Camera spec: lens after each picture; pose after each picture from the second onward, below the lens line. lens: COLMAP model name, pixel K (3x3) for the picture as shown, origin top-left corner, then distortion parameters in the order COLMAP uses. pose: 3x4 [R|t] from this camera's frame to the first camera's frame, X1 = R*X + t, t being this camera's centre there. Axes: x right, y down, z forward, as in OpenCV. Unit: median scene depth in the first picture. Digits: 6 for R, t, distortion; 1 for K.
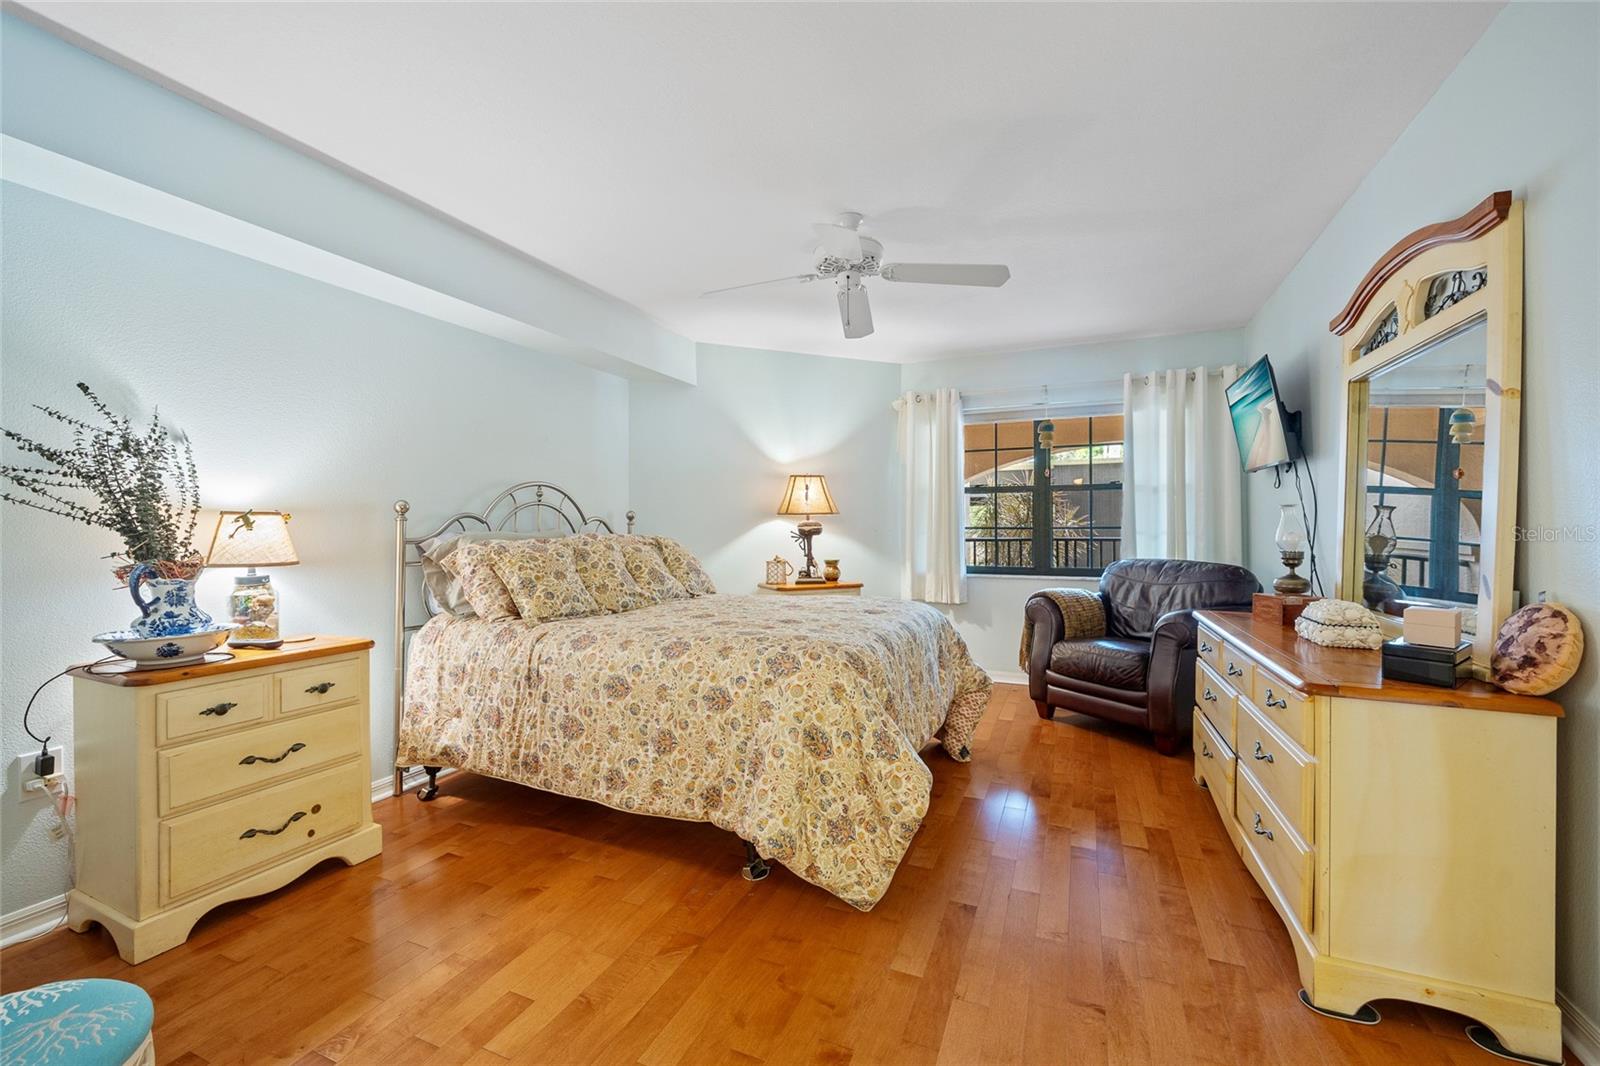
lens RADIAL K [[638.2, 0, 794.6], [0, 638.2, 527.0], [0, 0, 1]] dist [-0.000956, -0.000203]
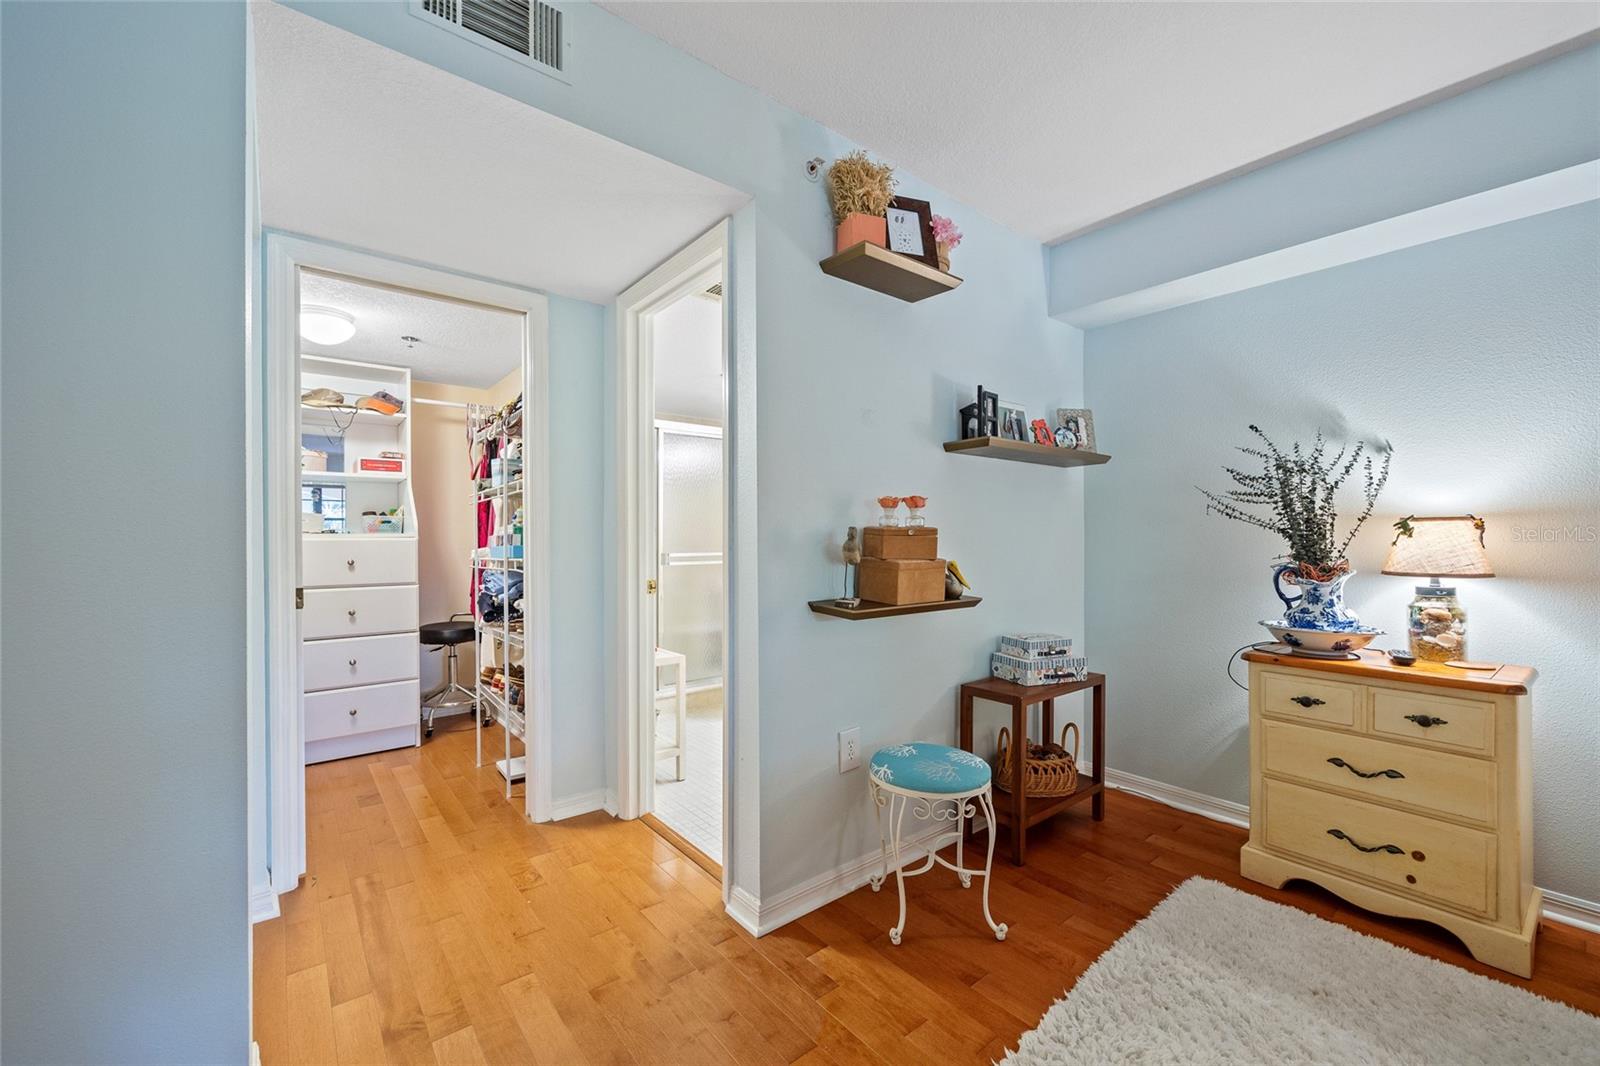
lens RADIAL K [[638.2, 0, 796.0], [0, 638.2, 541.3], [0, 0, 1]] dist [-0.000956, -0.000203]
pose [[-0.453298, 0.006889, -0.891332, 0.422285], [0.002995, 0.999976, 0.006206, 0.002754], [0.891354, 0.000143, -0.453308, 0.651190]]
